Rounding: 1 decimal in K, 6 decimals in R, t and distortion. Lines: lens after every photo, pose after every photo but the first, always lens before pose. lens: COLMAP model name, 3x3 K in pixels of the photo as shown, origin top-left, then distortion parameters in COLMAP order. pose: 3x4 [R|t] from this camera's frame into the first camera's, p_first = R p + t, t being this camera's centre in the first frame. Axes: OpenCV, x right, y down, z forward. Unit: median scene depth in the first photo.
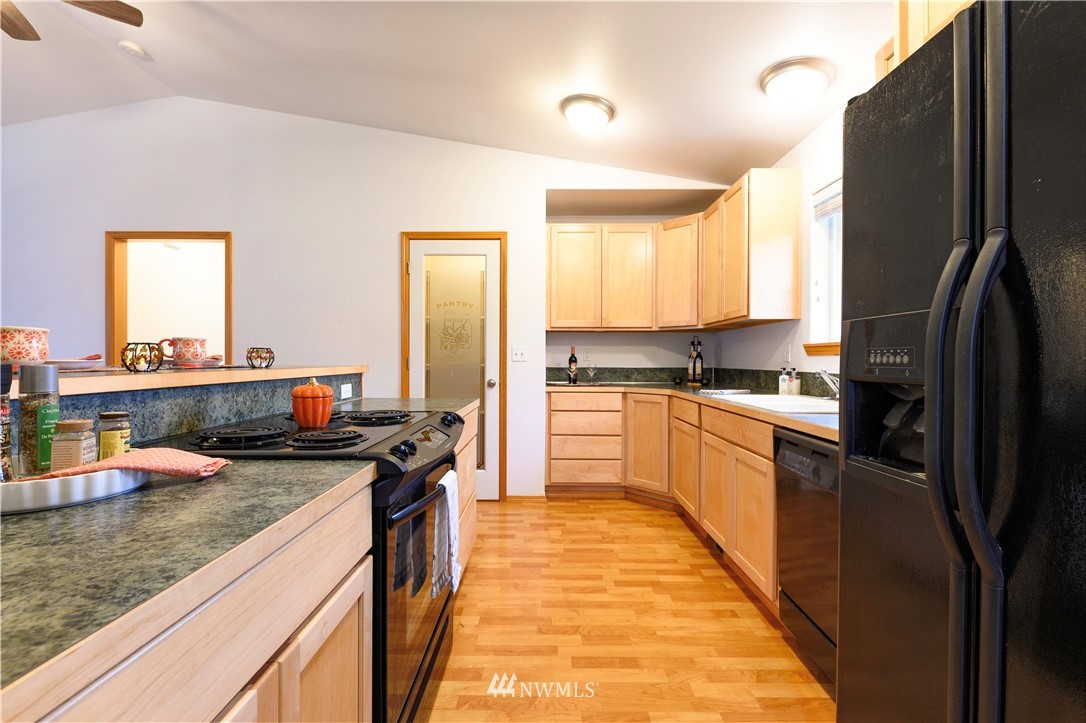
lens RADIAL K [[467.2, 0, 543.1], [0, 467.2, 361.3], [0, 0, 1]] dist [0.000494, -0.000405]
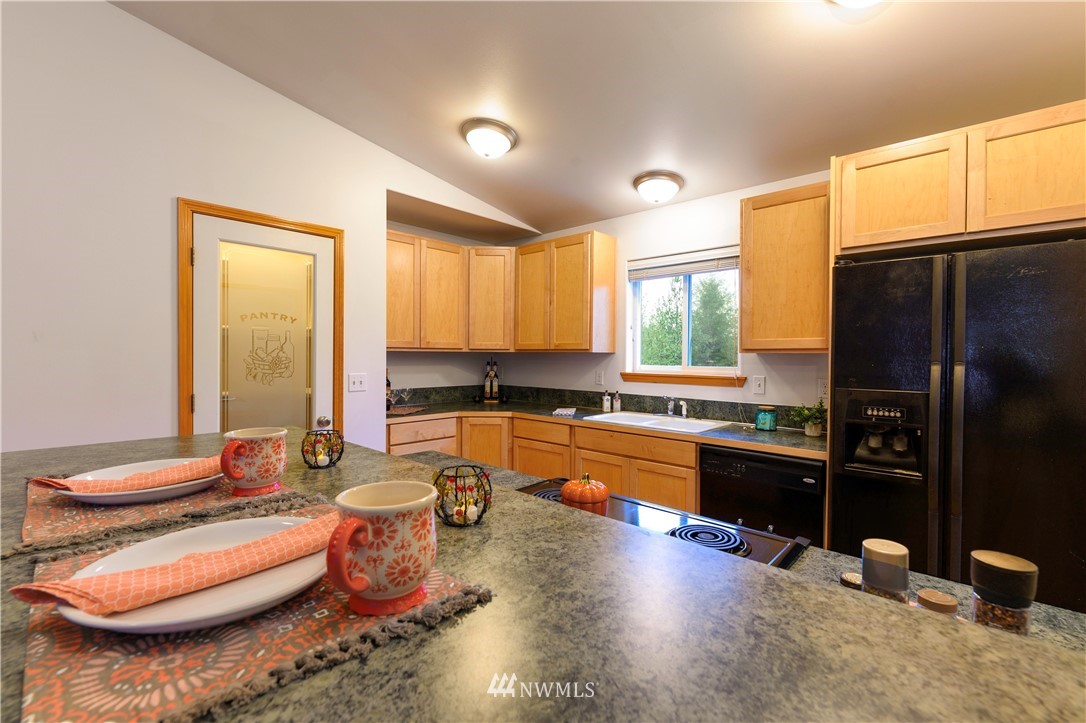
lens RADIAL K [[474.1, 0, 539.4], [0, 474.1, 362.2], [0, 0, 1]] dist [-0.000636, -0.001144]
pose [[0.674376, -0.008775, 0.738336, -0.561320], [-0.004276, 0.999866, 0.015788, -0.081607], [-0.738376, -0.013804, 0.674248, 0.251361]]
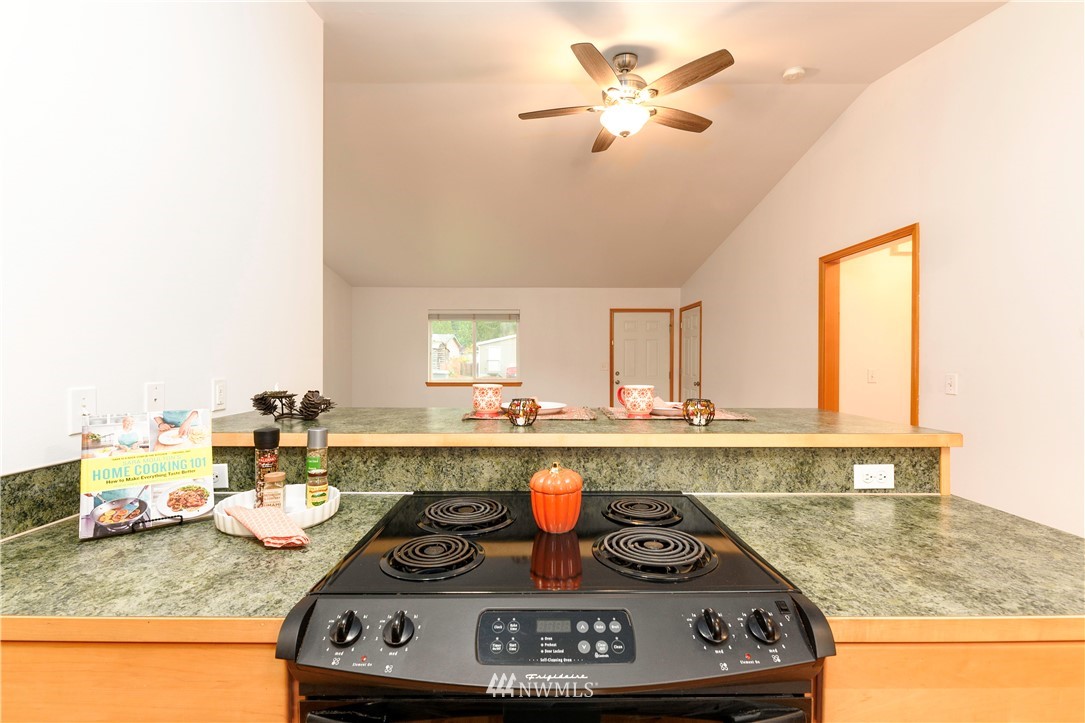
lens RADIAL K [[473.6, 0, 538.9], [0, 473.6, 362.2], [0, 0, 1]] dist [-0.000636, -0.001144]
pose [[0.008078, 0.002874, -0.999963, 0.122841], [-0.007724, 0.999966, 0.002811, -0.059633], [0.999938, 0.007701, 0.008100, 0.469125]]
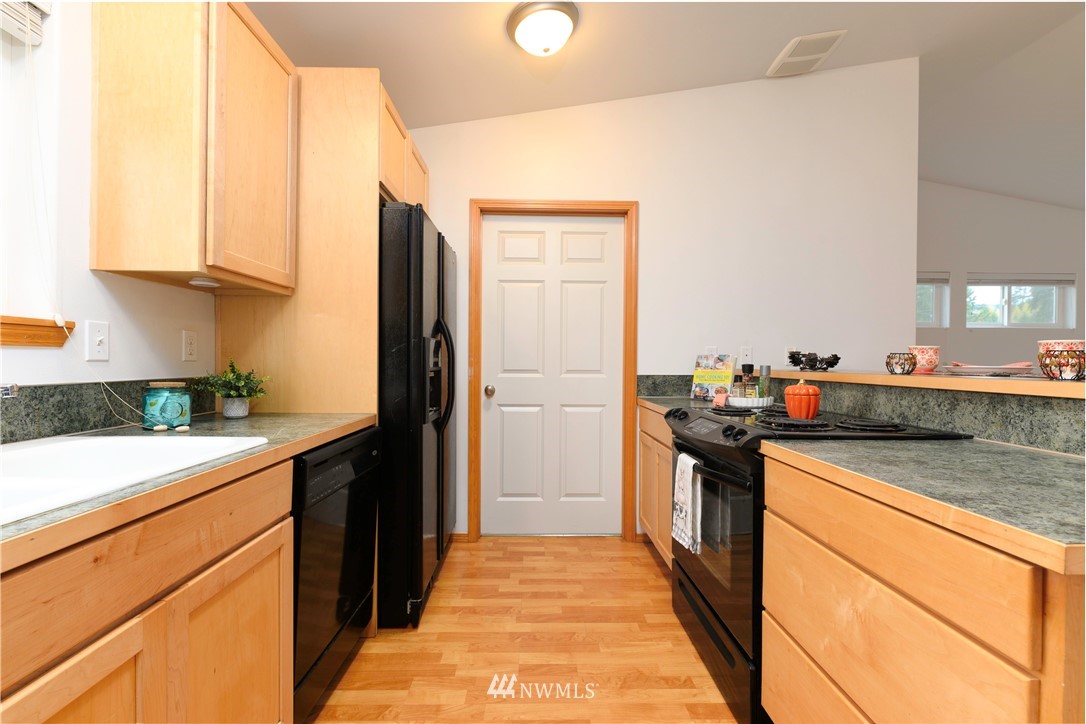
lens RADIAL K [[464.3, 0, 541.0], [0, 464.3, 362.7], [0, 0, 1]] dist [0.001759, -0.005745]
pose [[-0.999702, -0.011190, -0.021709, 0.102498], [-0.011390, 0.999894, 0.009071, -0.005117], [0.021605, 0.009316, -0.999723, 1.063738]]
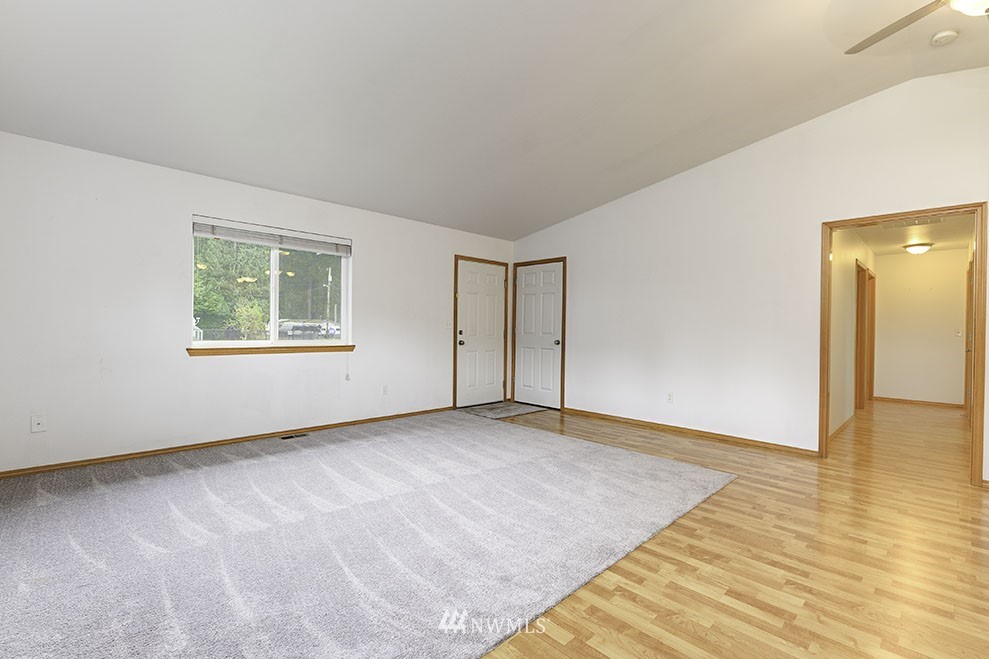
lens RADIAL K [[437.8, 0, 497.7], [0, 437.8, 327.3], [0, 0, 1]] dist [0.002099, 0.000313]
pose [[0.713880, 0.006324, -0.700239, -0.942907], [-0.014078, 0.999887, -0.005322, -0.007038], [0.700126, 0.013657, 0.713888, -0.420210]]
